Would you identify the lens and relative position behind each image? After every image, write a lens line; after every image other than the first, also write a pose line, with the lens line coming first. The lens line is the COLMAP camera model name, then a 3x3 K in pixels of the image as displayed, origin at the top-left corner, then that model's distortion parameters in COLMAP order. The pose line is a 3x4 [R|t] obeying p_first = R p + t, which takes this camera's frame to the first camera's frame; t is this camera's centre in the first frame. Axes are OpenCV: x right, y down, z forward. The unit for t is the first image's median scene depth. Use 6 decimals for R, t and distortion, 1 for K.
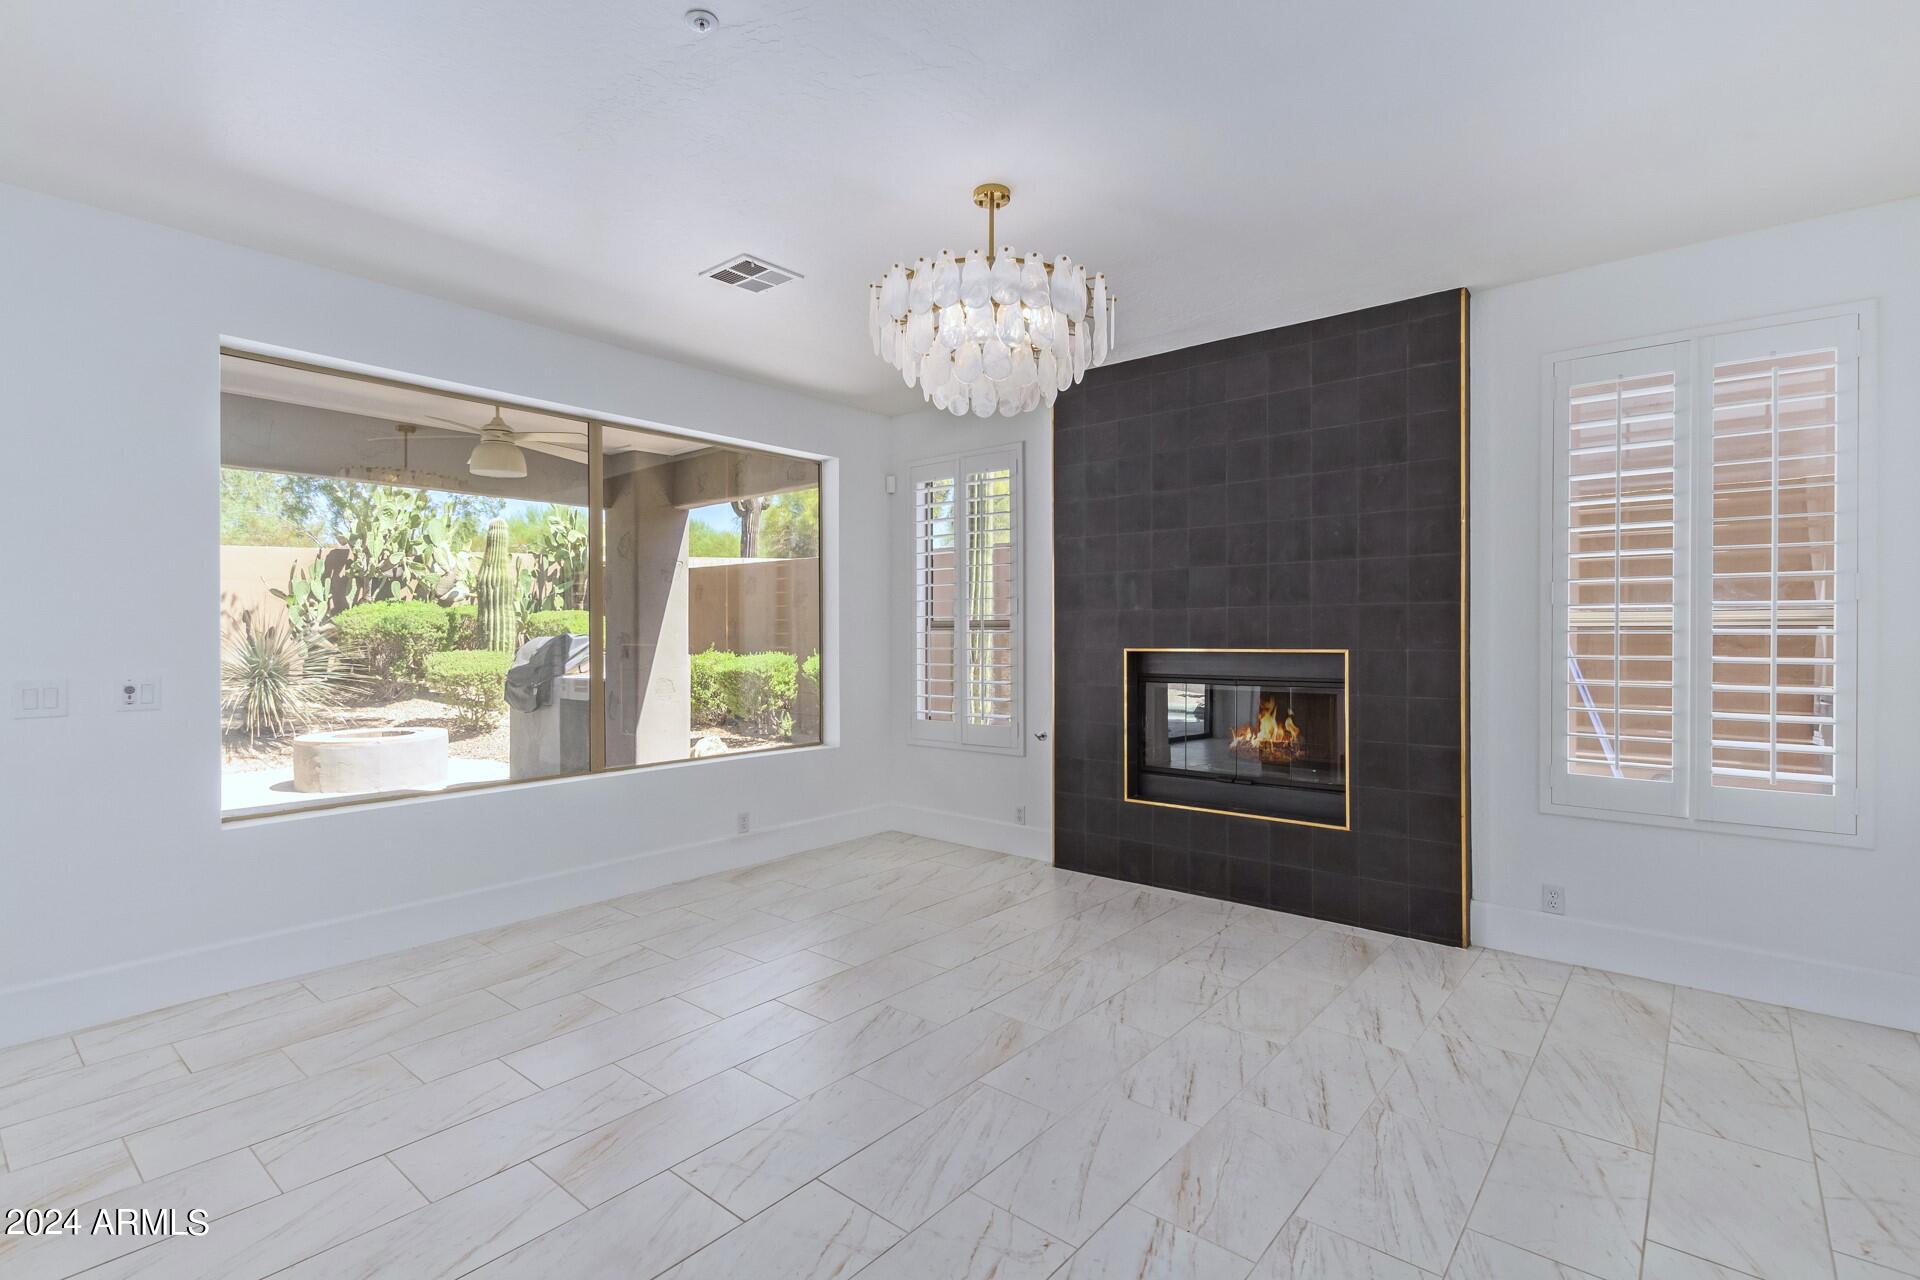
lens RADIAL K [[895.1, 0, 969.2], [0, 895.1, 631.4], [0, 0, 1]] dist [0.006747, -0.000730]
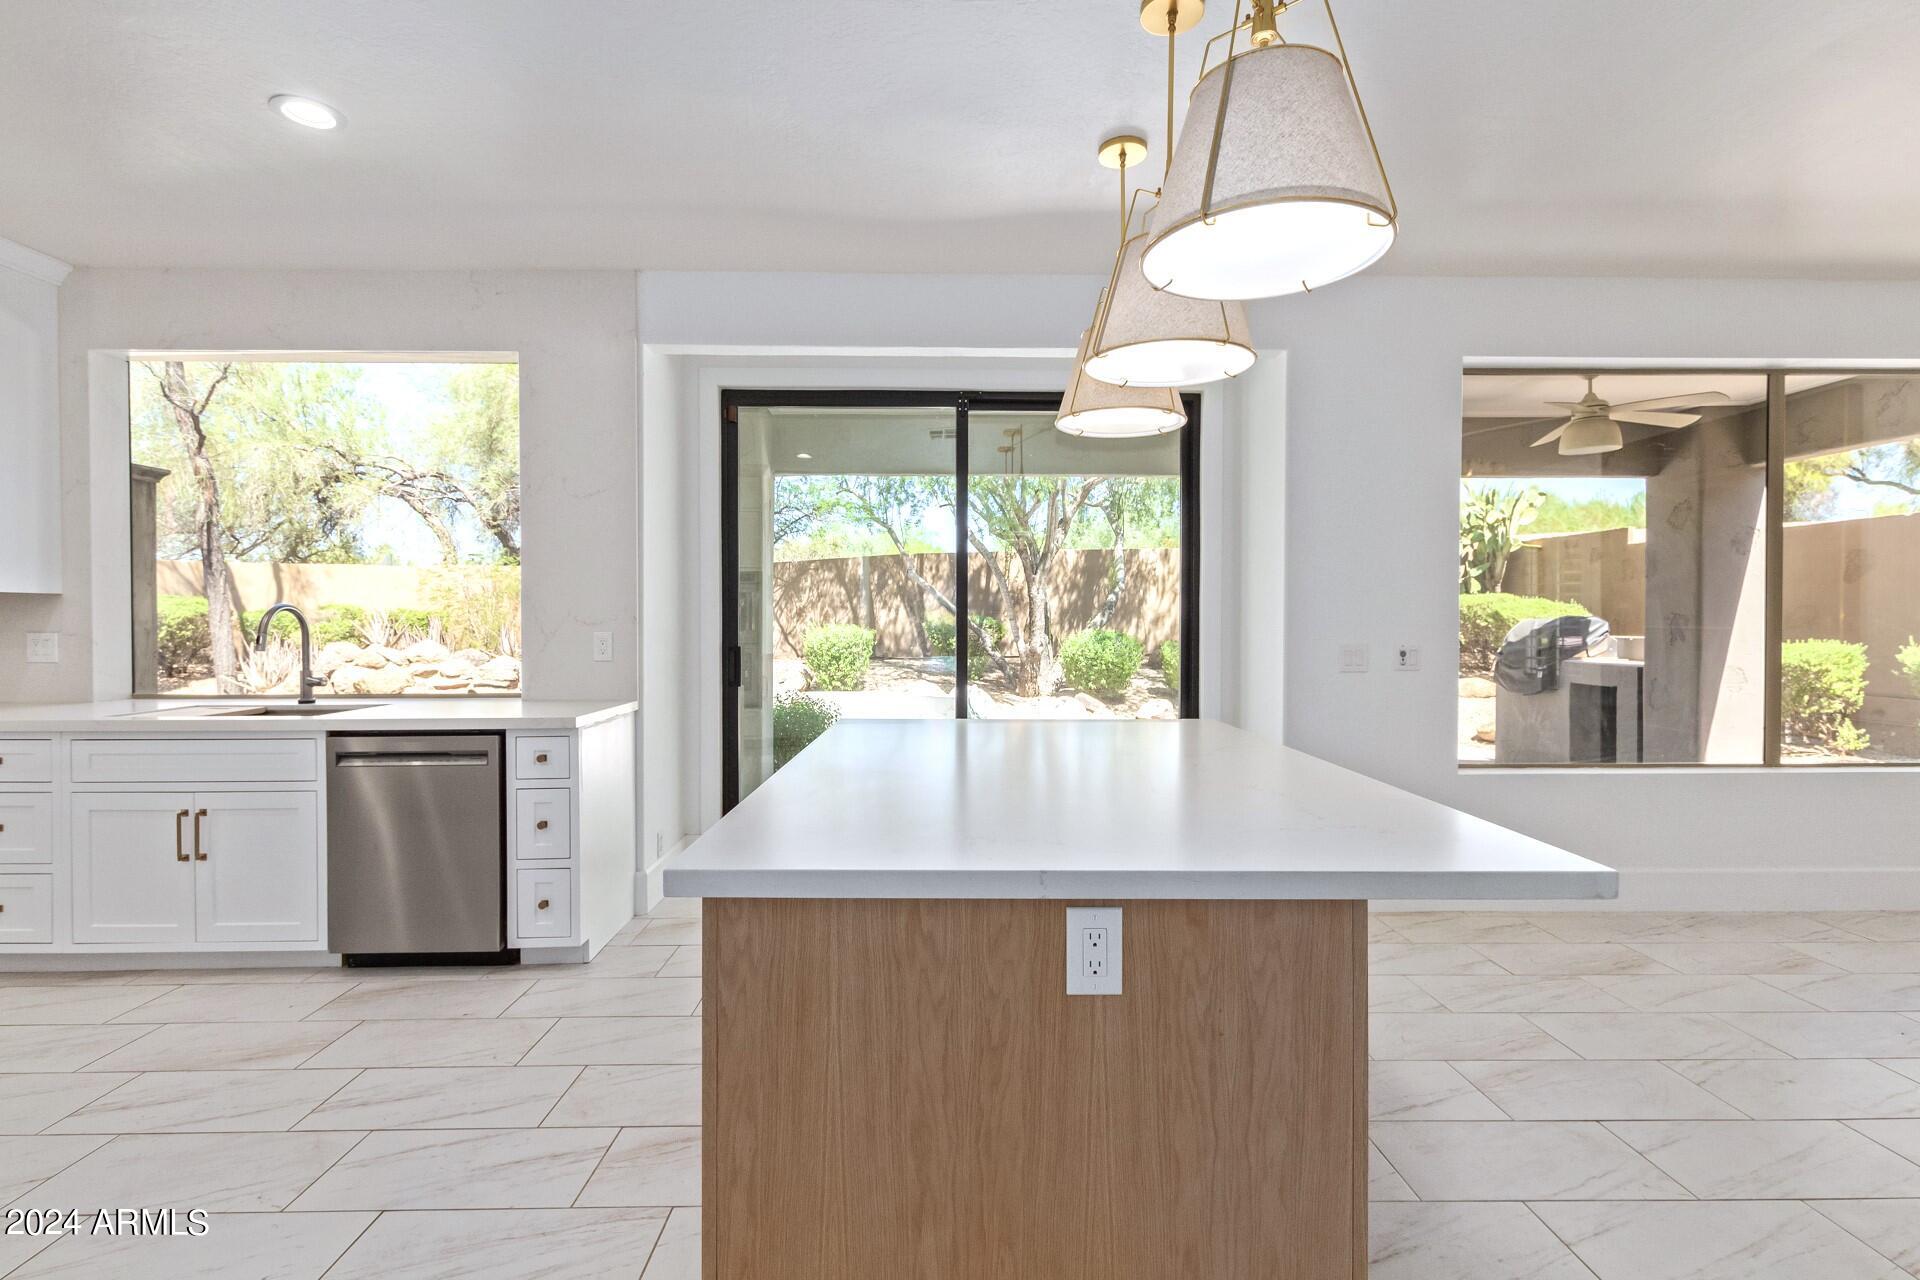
lens RADIAL K [[882.4, 0, 953.7], [0, 882.4, 630.8], [0, 0, 1]] dist [0.009162, -0.003862]
pose [[0.644147, 0.012138, -0.764806, -0.274058], [-0.000904, 0.999885, 0.015108, 0.009796], [0.764901, -0.009040, 0.644084, -0.200025]]
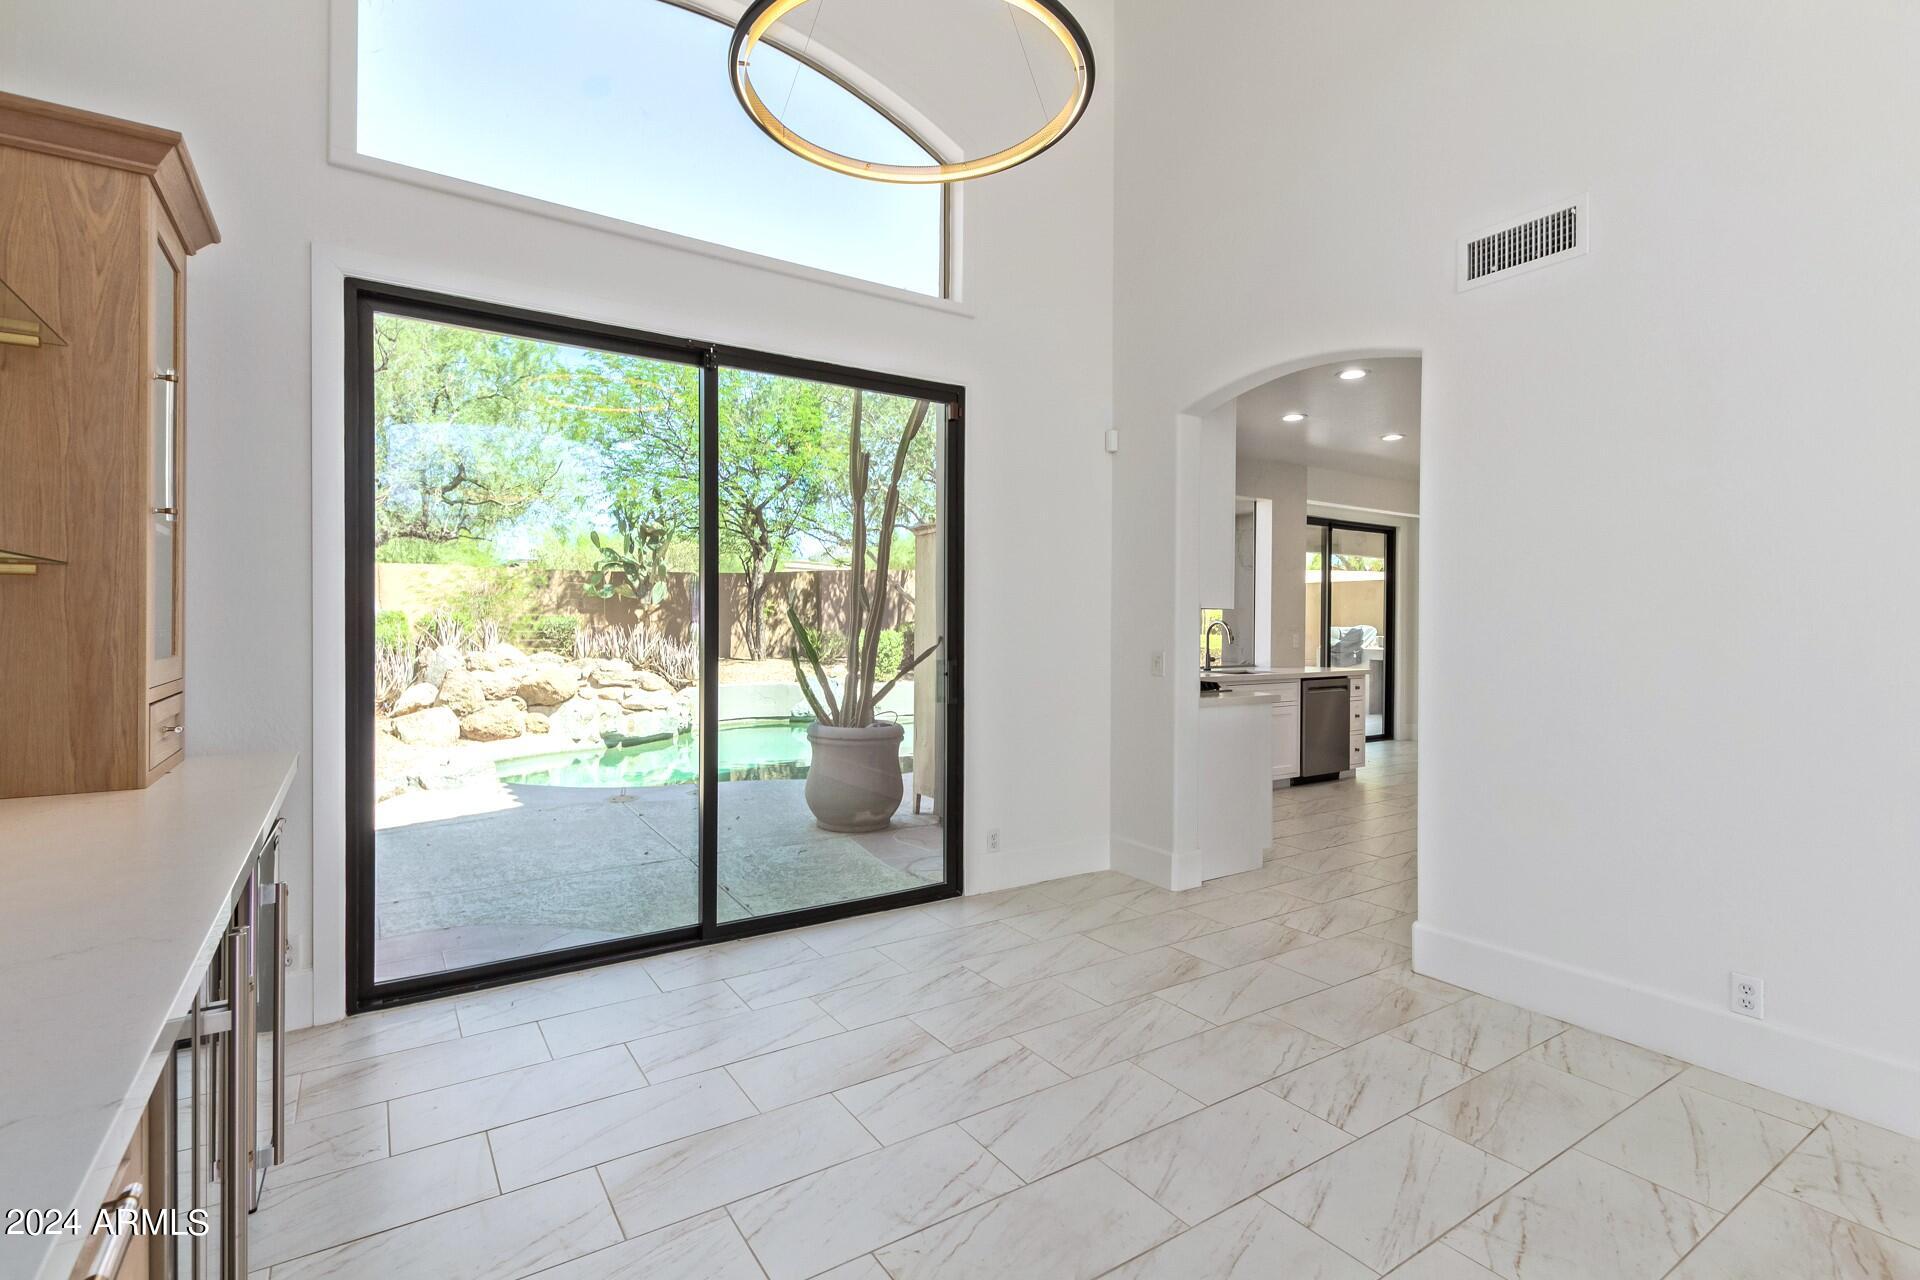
lens RADIAL K [[895.1, 0, 948.6], [0, 895.1, 625.3], [0, 0, 1]] dist [0.006747, -0.000730]
pose [[0.953939, 0.007877, -0.299898, -1.279785], [-0.007162, 0.999968, 0.003483, 0.005000], [0.299916, -0.001174, 0.953965, -1.887205]]
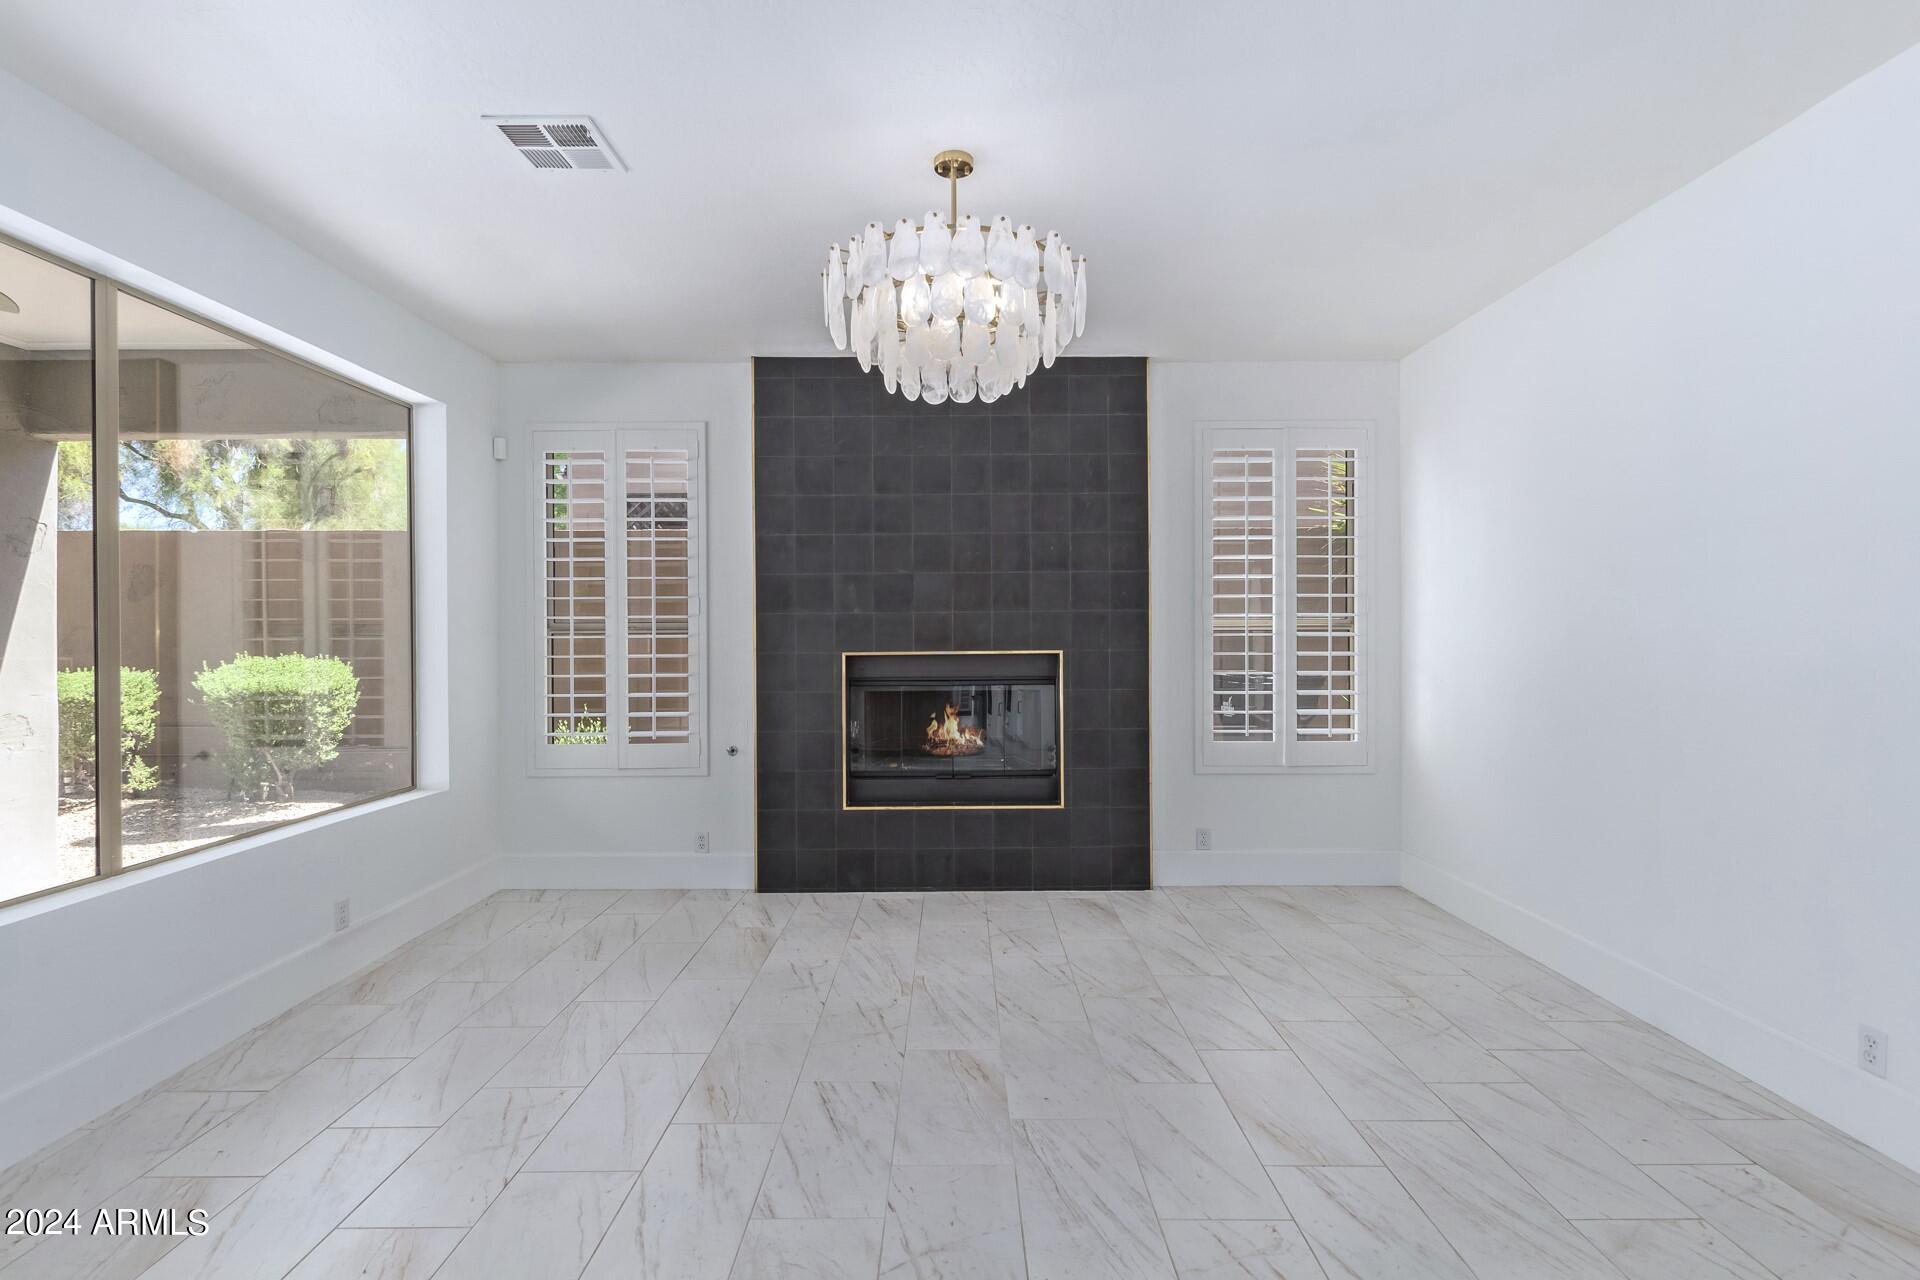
lens RADIAL K [[882.4, 0, 960.8], [0, 882.4, 635.3], [0, 0, 1]] dist [0.009162, -0.003862]
pose [[0.767927, -0.002600, 0.640532, -0.368707], [0.002347, 0.999996, 0.001245, -0.000523], [-0.640533, 0.000548, 0.767930, 0.197393]]
